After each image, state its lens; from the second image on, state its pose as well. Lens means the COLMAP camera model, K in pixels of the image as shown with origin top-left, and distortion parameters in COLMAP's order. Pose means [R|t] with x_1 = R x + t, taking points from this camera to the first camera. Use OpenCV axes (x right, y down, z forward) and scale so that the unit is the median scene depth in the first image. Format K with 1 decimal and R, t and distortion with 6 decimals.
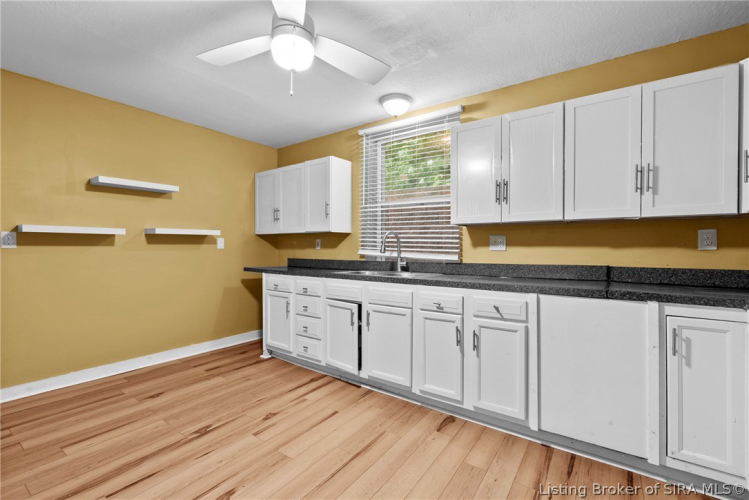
lens RADIAL K [[323.6, 0, 373.1], [0, 323.6, 246.1], [0, 0, 1]] dist [-0.003074, -0.000042]
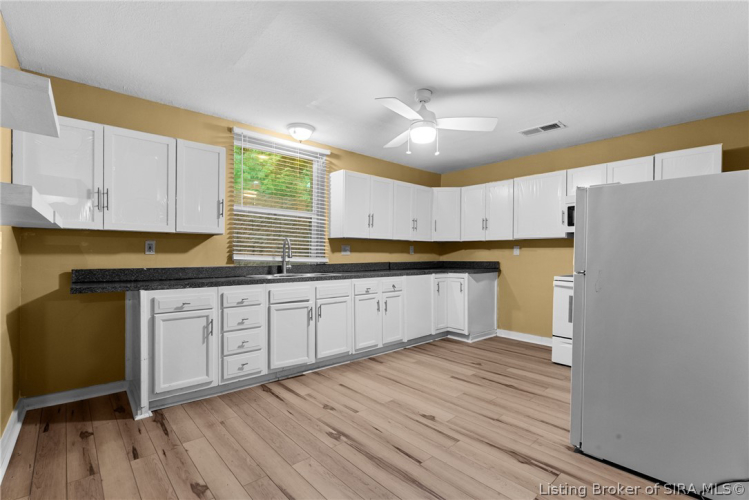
lens RADIAL K [[334.5, 0, 376.2], [0, 334.5, 249.8], [0, 0, 1]] dist [-0.003894, -0.000084]
pose [[0.236311, 0.007379, 0.971650, -1.129298], [-0.012808, 0.999908, -0.004479, -0.004966], [-0.971593, -0.011386, 0.236383, 0.474312]]
